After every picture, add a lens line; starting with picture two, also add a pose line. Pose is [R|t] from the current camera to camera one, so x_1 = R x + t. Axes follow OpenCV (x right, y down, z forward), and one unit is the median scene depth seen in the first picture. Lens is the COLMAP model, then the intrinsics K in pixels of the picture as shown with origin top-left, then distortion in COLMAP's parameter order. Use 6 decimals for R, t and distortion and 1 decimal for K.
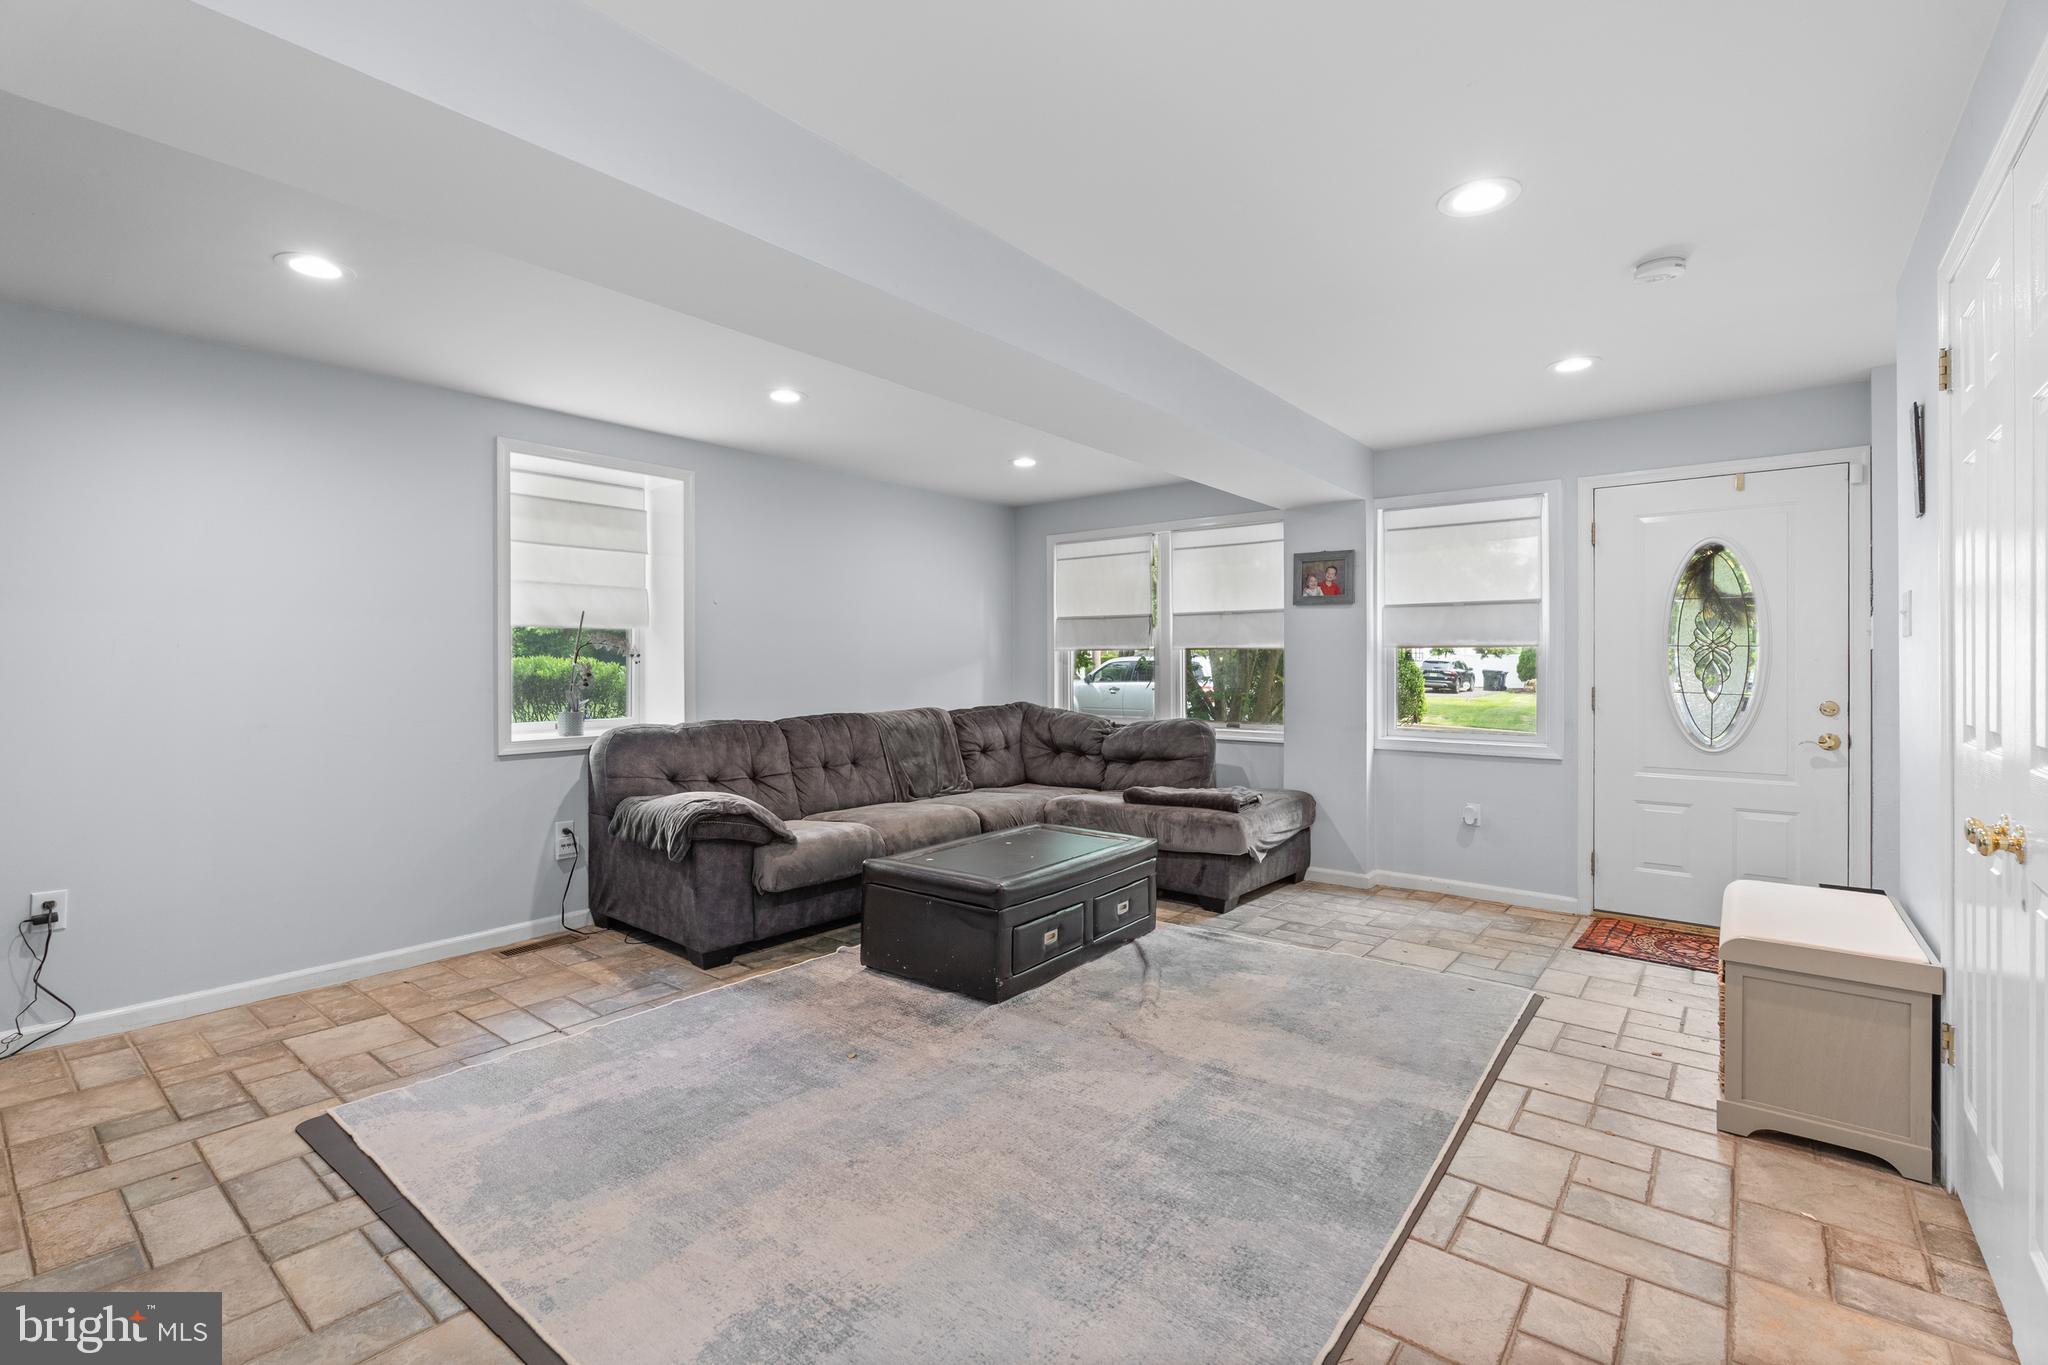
lens RADIAL K [[914.6, 0, 1013.0], [0, 914.6, 666.2], [0, 0, 1]] dist [-0.005810, 0.000868]
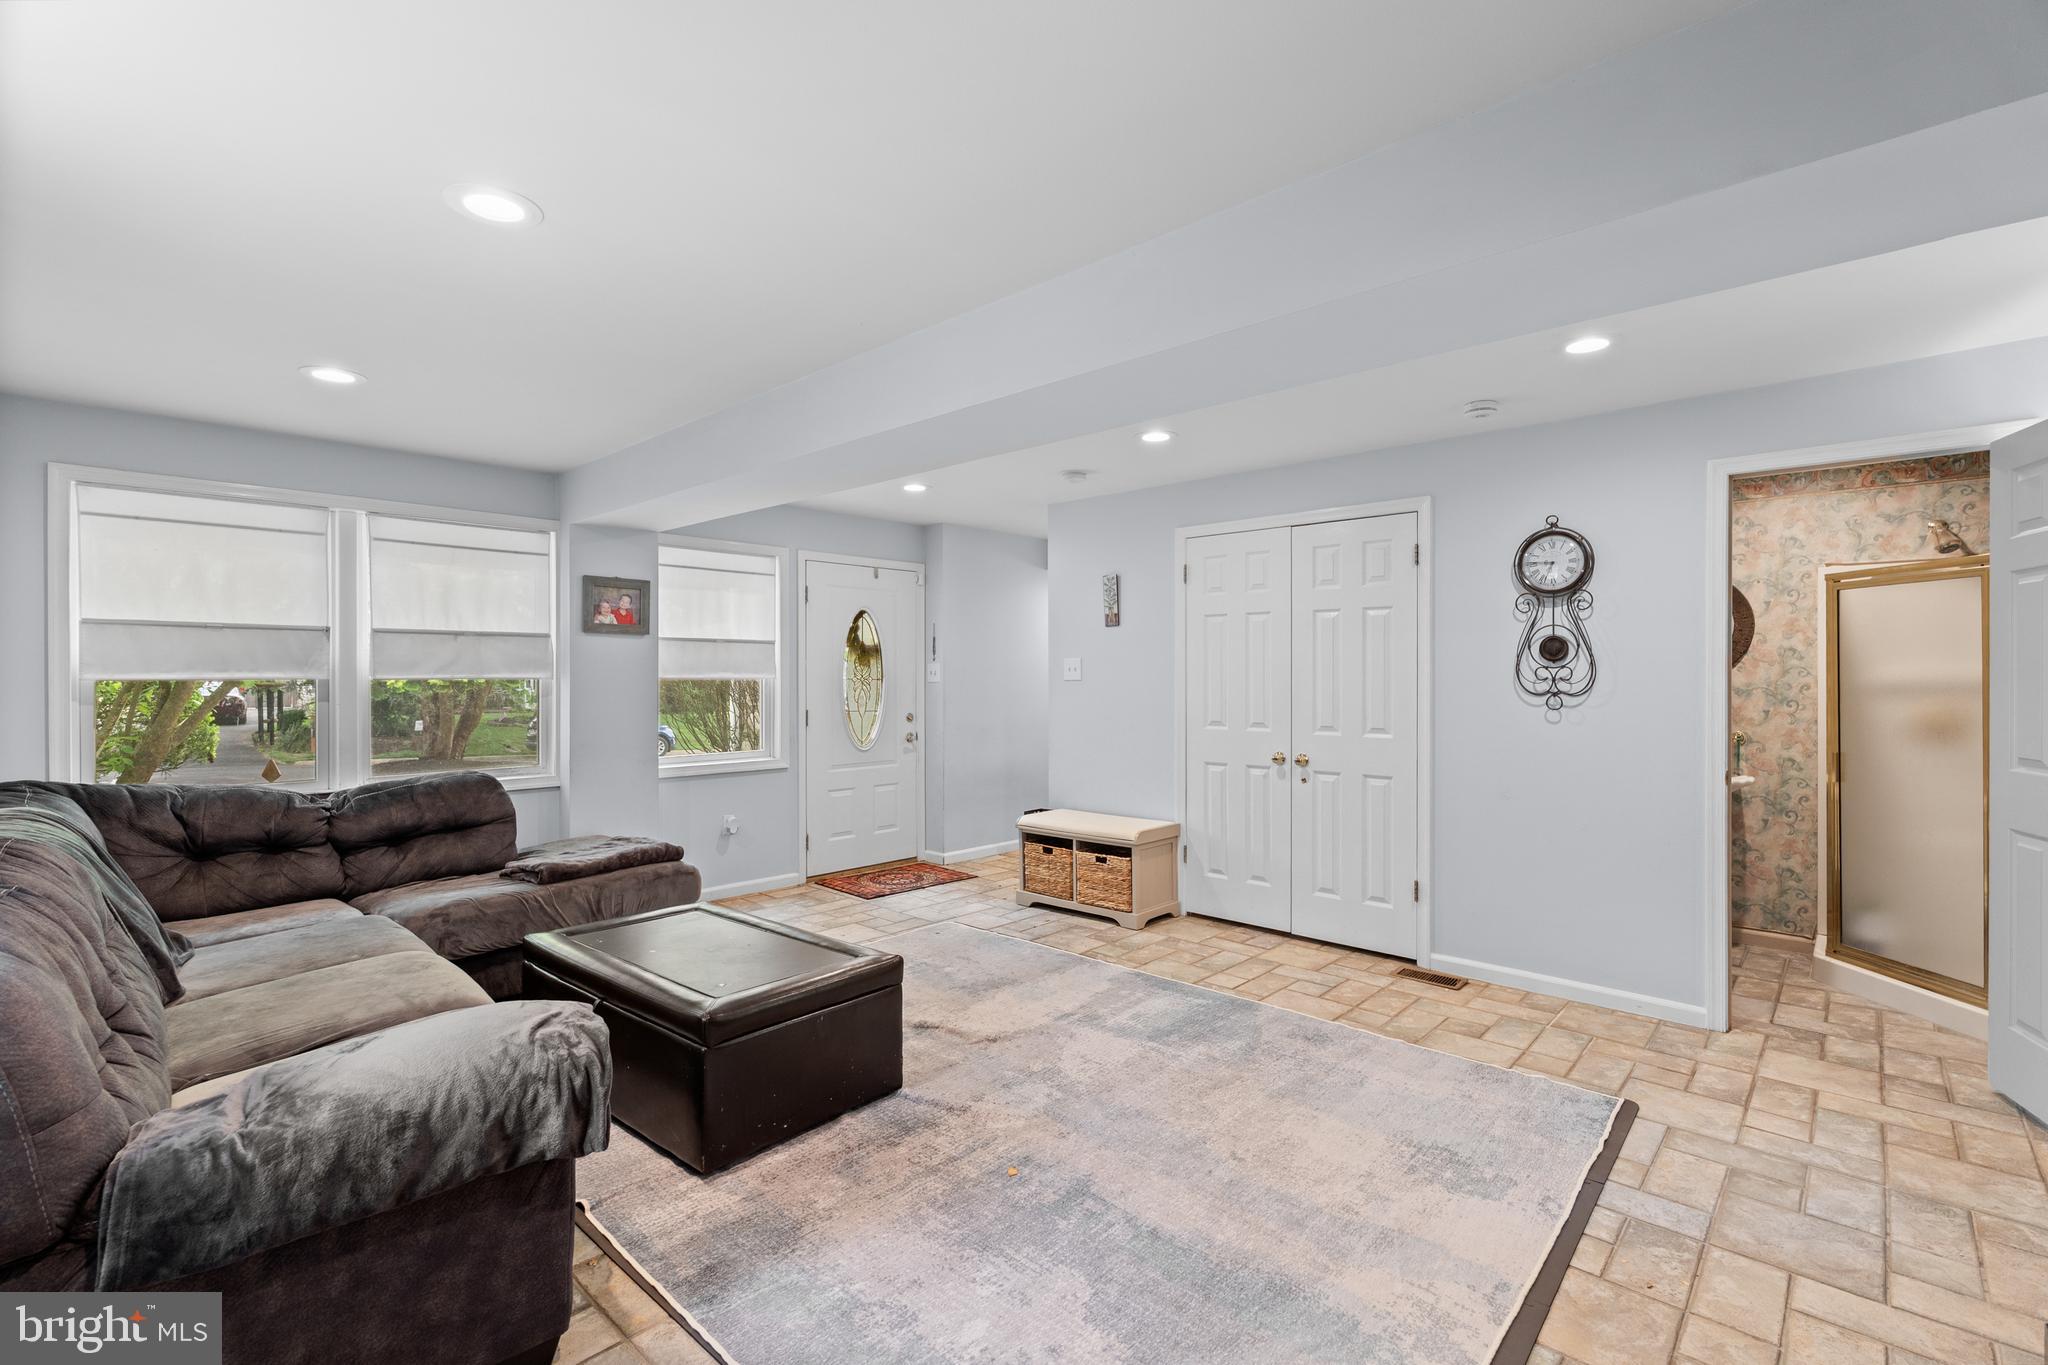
lens RADIAL K [[914.6, 0, 1019.1], [0, 914.6, 673.3], [0, 0, 1]] dist [-0.005810, 0.000868]
pose [[0.068908, 0.000144, 0.997623, -0.884312], [0.001622, 0.999999, -0.000256, -0.038577], [-0.997622, 0.001636, 0.068908, 0.794998]]
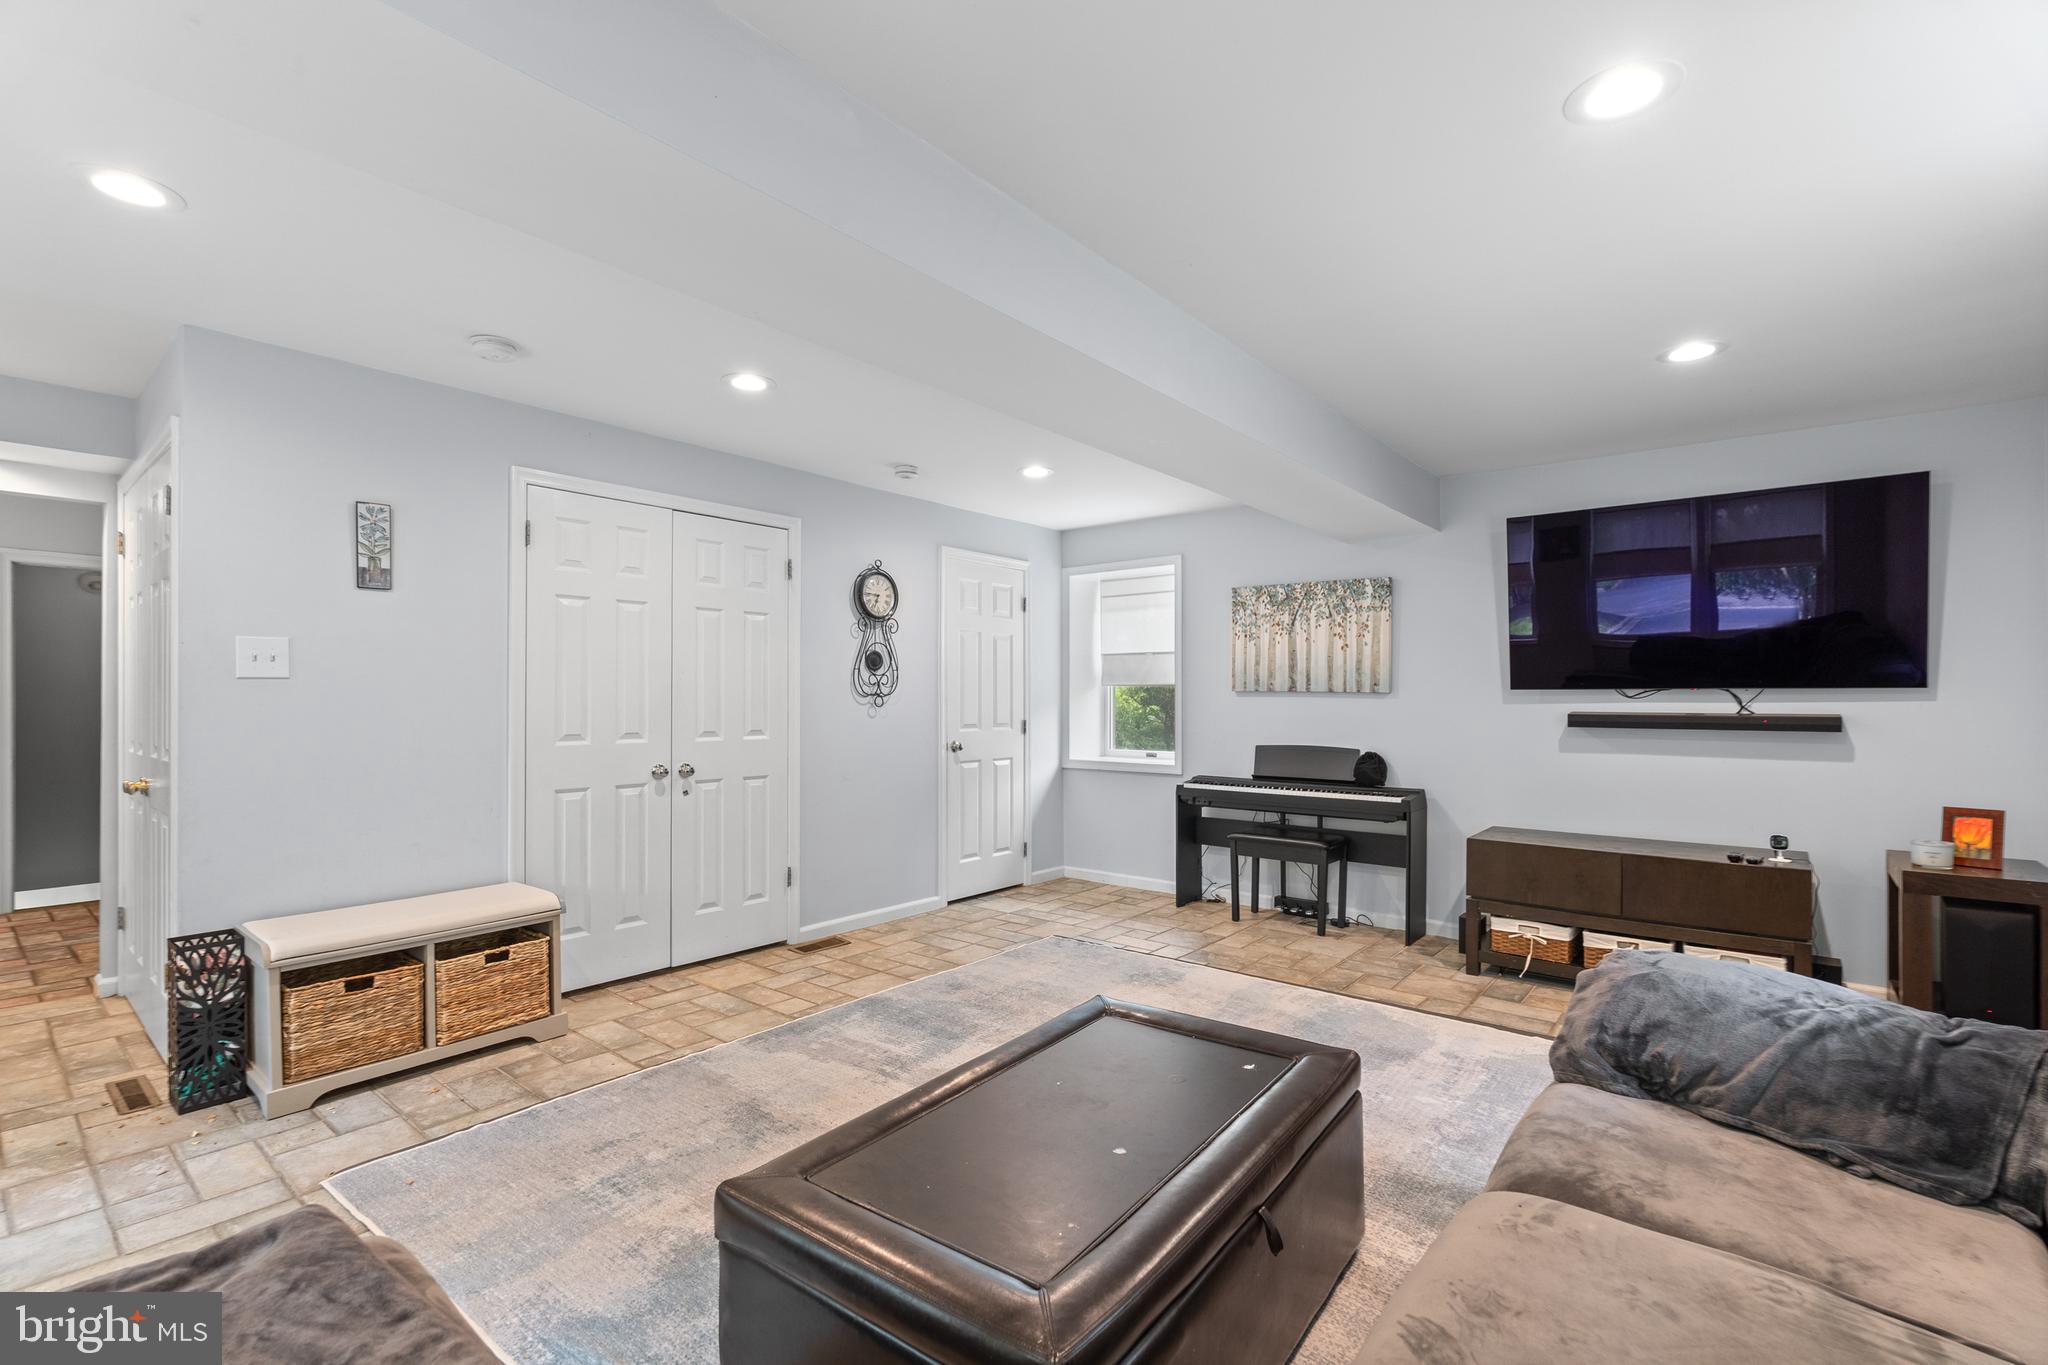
lens RADIAL K [[914.6, 0, 1032.1], [0, 914.6, 698.6], [0, 0, 1]] dist [-0.005810, 0.000868]
pose [[-0.999999, -0.001182, 0.000770, 0.040255], [-0.001182, 0.999999, 0.000211, -0.006590], [-0.000770, 0.000210, -1.000000, 1.709504]]
